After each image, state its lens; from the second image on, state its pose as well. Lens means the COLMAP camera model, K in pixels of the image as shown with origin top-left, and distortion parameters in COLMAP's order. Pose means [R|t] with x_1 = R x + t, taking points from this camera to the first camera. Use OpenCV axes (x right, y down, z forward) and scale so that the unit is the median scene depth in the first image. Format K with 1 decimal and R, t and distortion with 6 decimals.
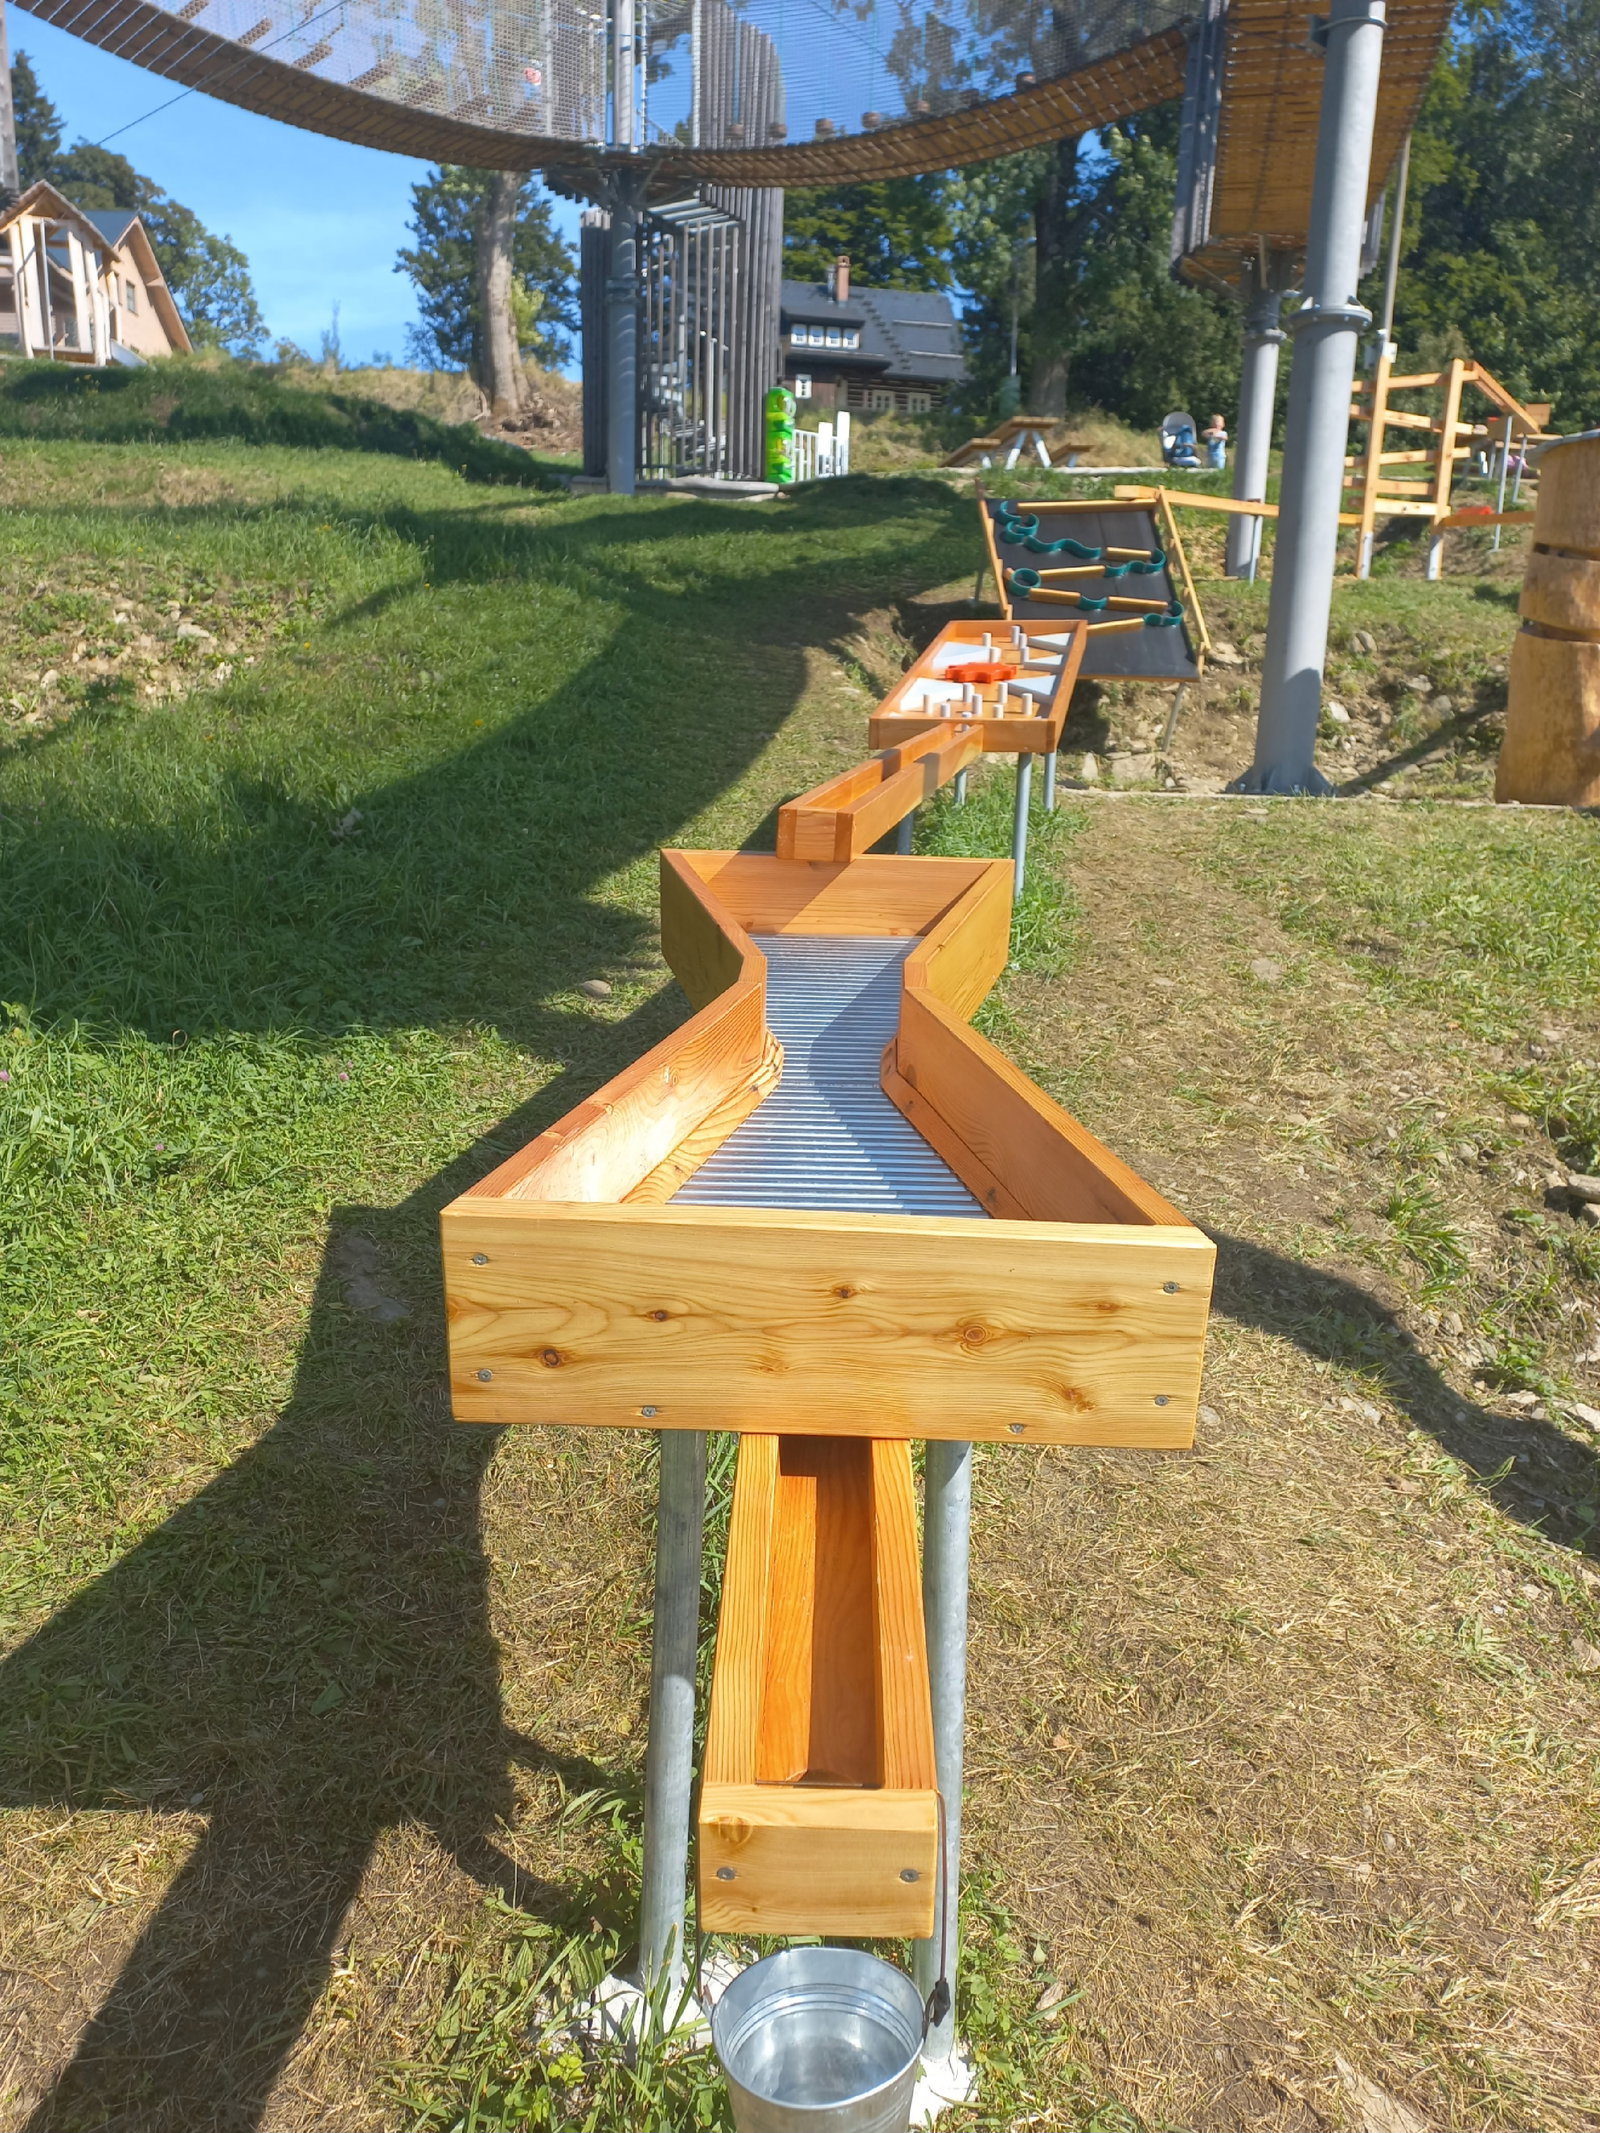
lens RADIAL K [[1574.4, 0, 800.0], [0, 1574.4, 1066.5], [0, 0, 1]] dist [0.005012, 0.006513]
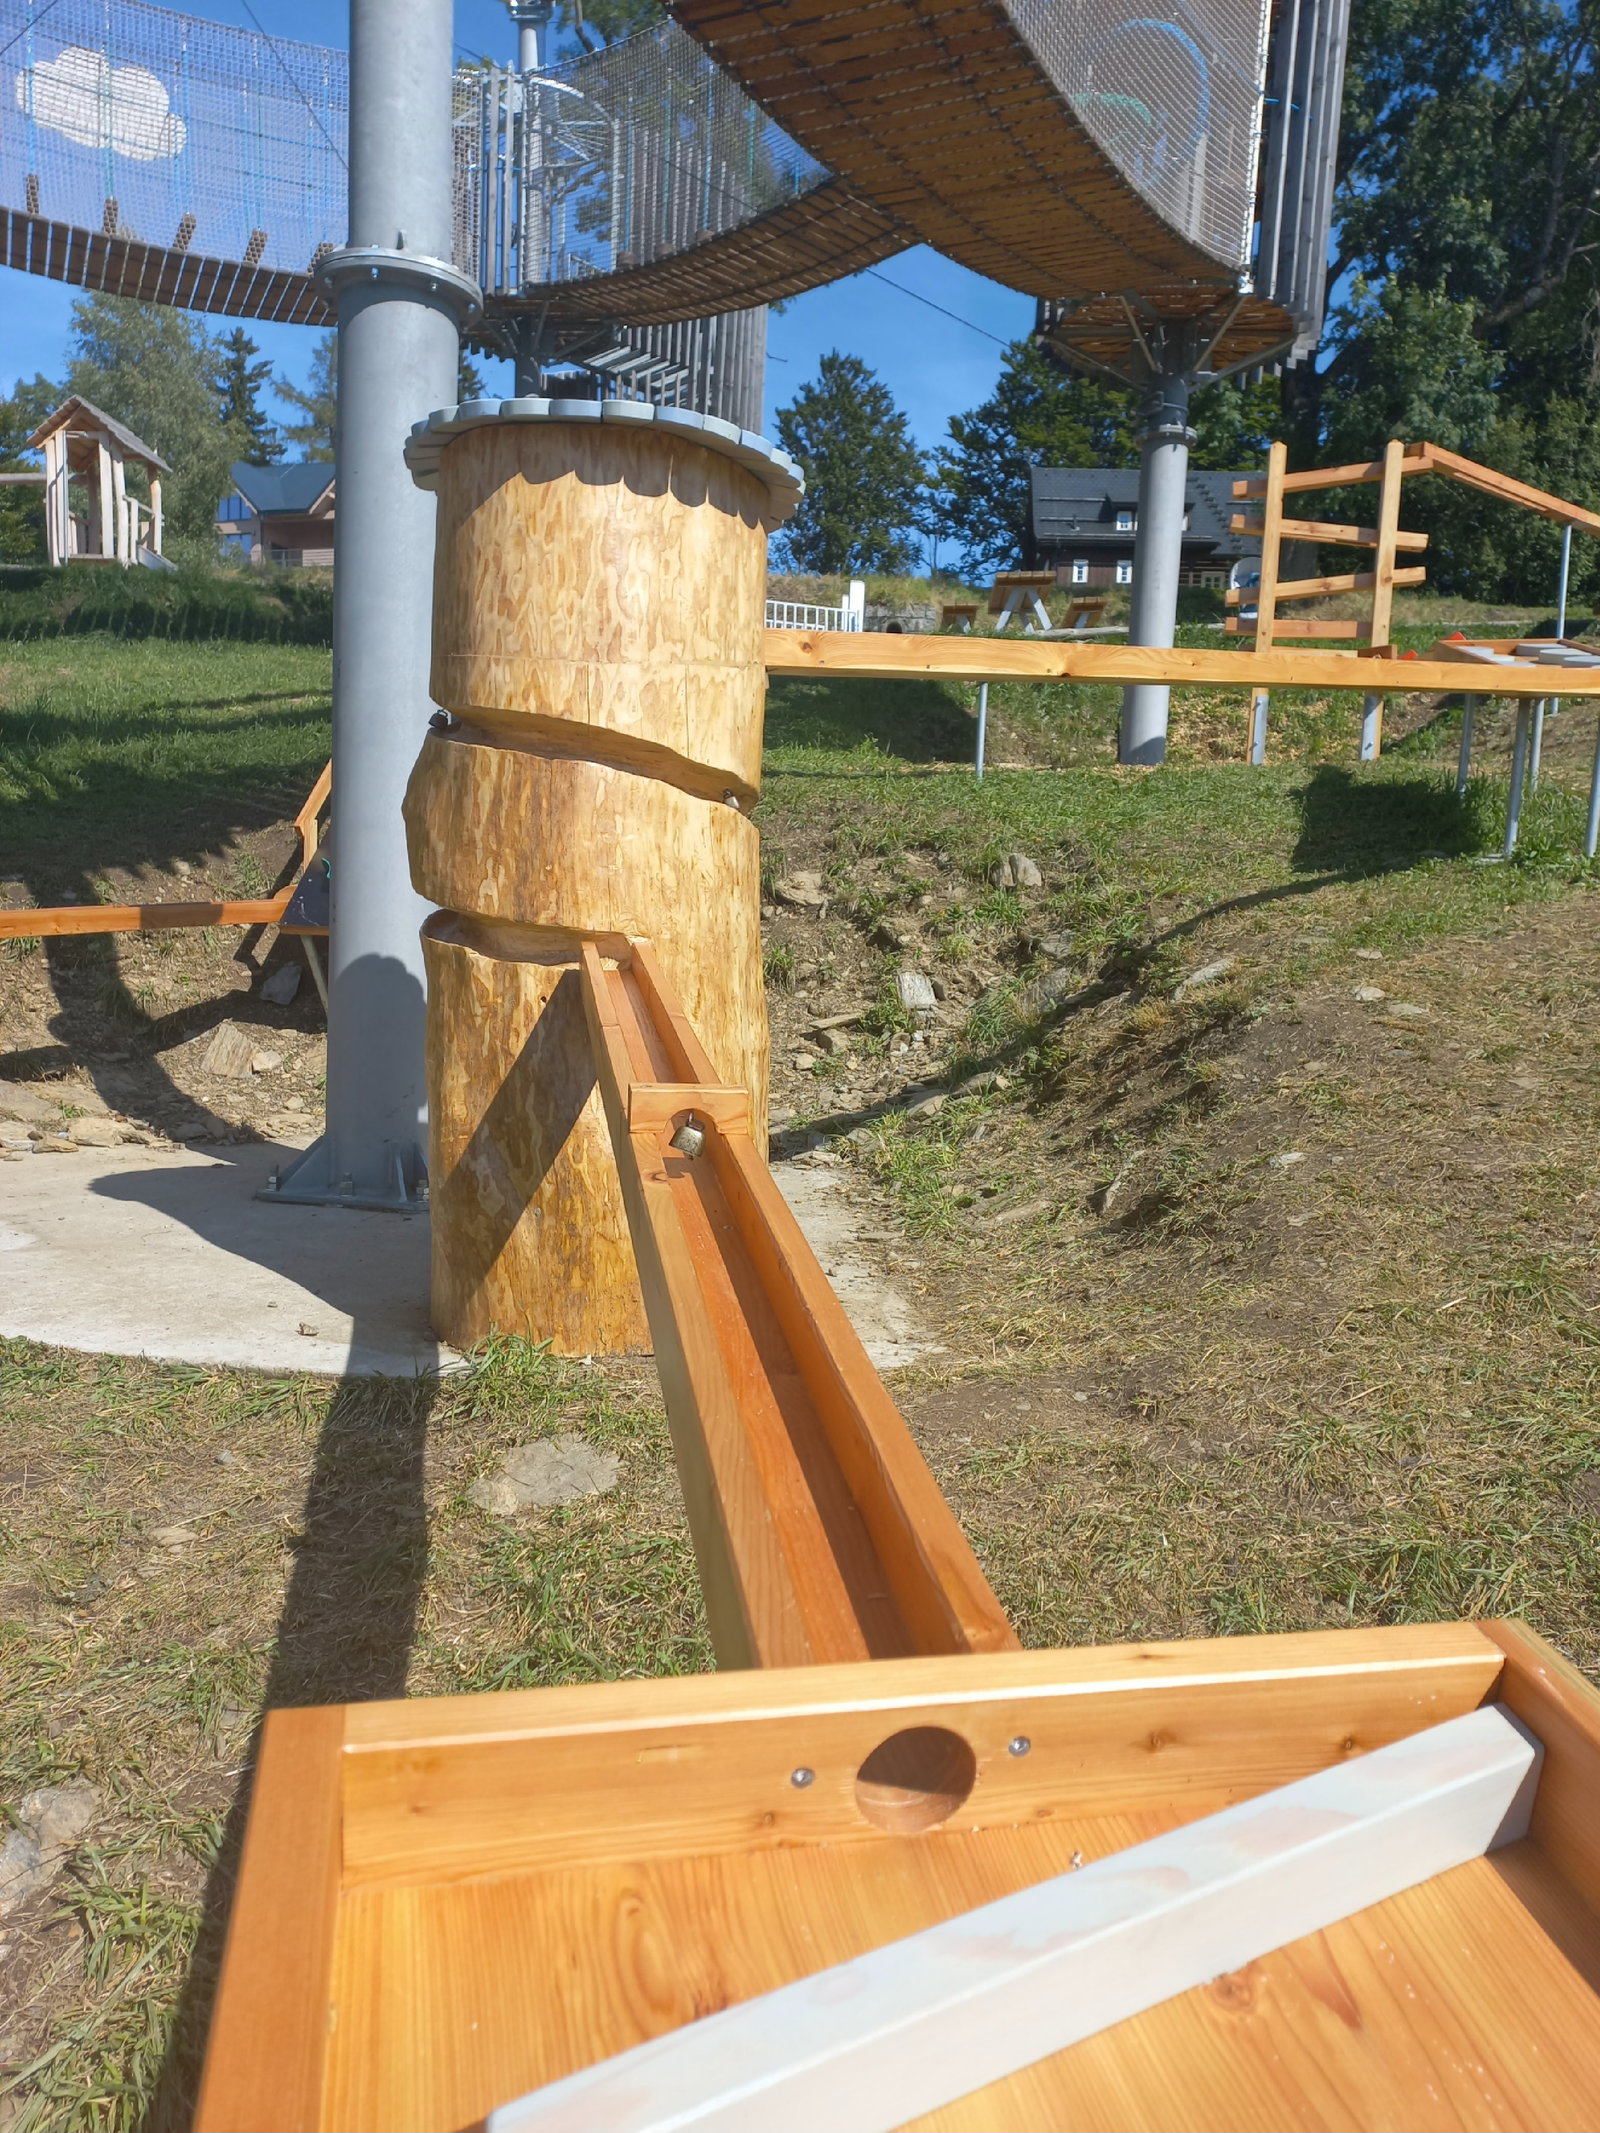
lens RADIAL K [[1539.2, 0, 800.0], [0, 1539.2, 1066.5], [0, 0, 1]] dist [0.057543, -0.088766]
pose [[0.966505, 0.031463, -0.254710, 0.225514], [-0.058720, 0.993241, -0.100126, -0.067922], [0.249838, 0.111729, 0.961820, 0.217341]]
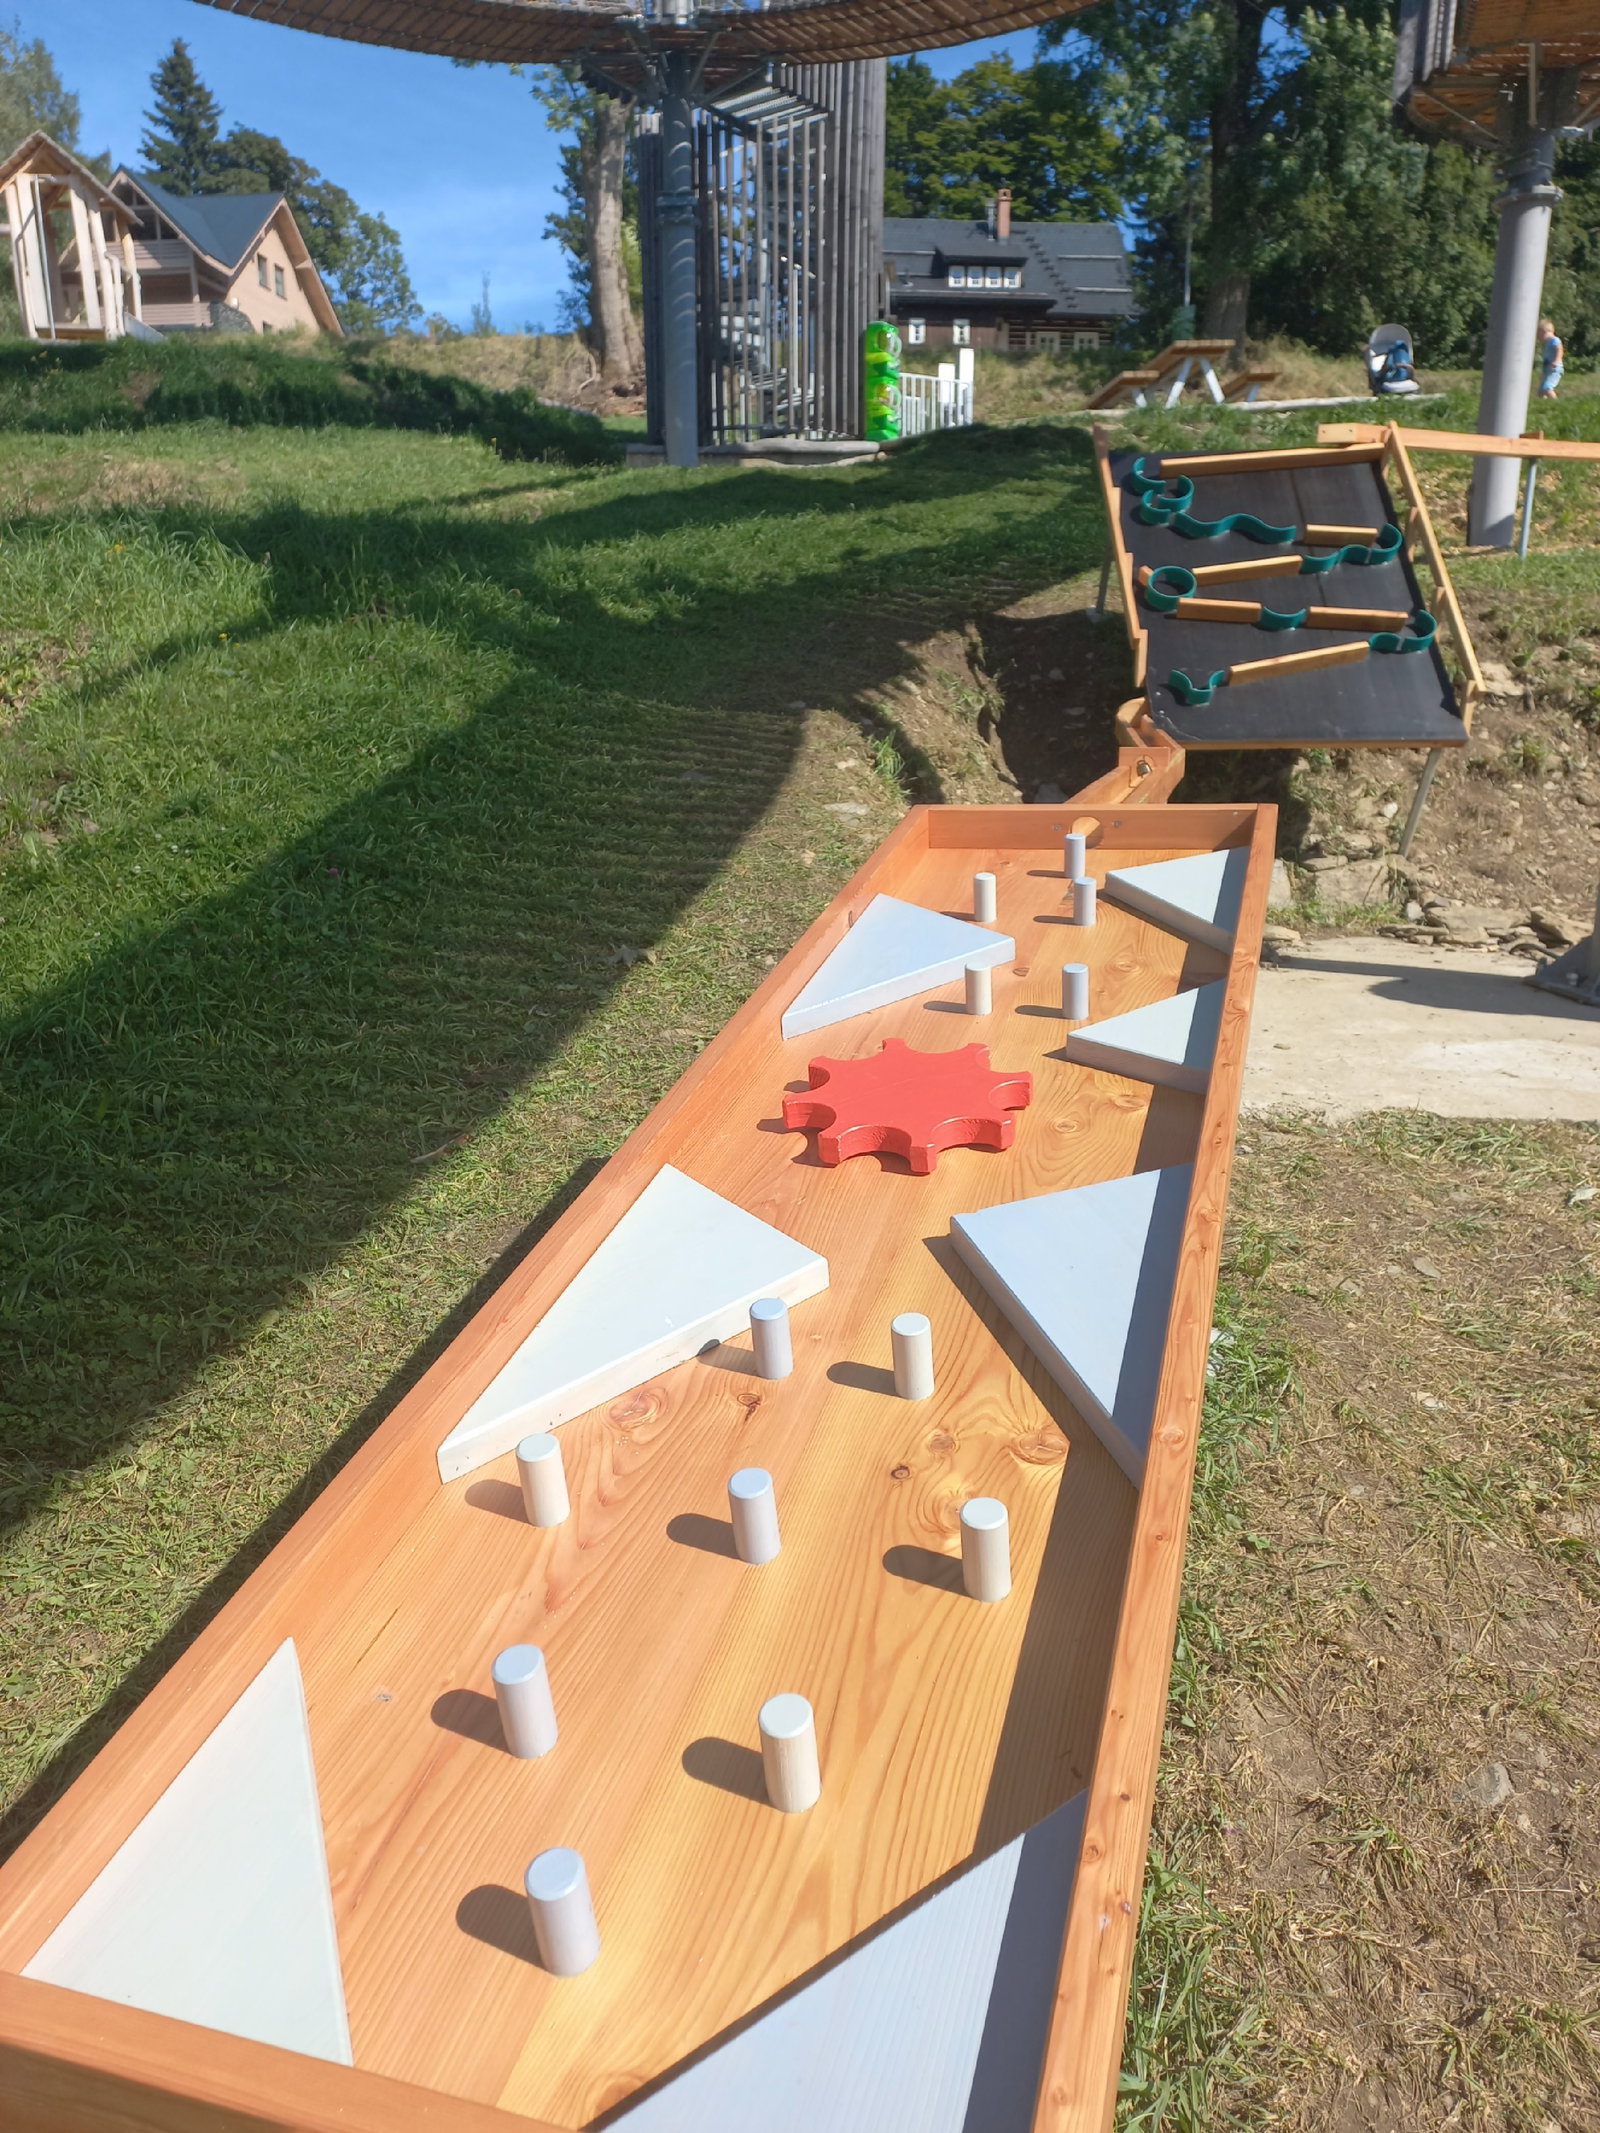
lens RADIAL K [[1555.3, 0, 797.5], [0, 1555.3, 1076.3], [0, 0, 1]] dist [0.004341, 0.007666]
pose [[0.993540, -0.004253, -0.113406, 0.031328], [0.008050, 0.999422, 0.033039, -0.065398], [0.113200, -0.033738, 0.992999, 0.175653]]
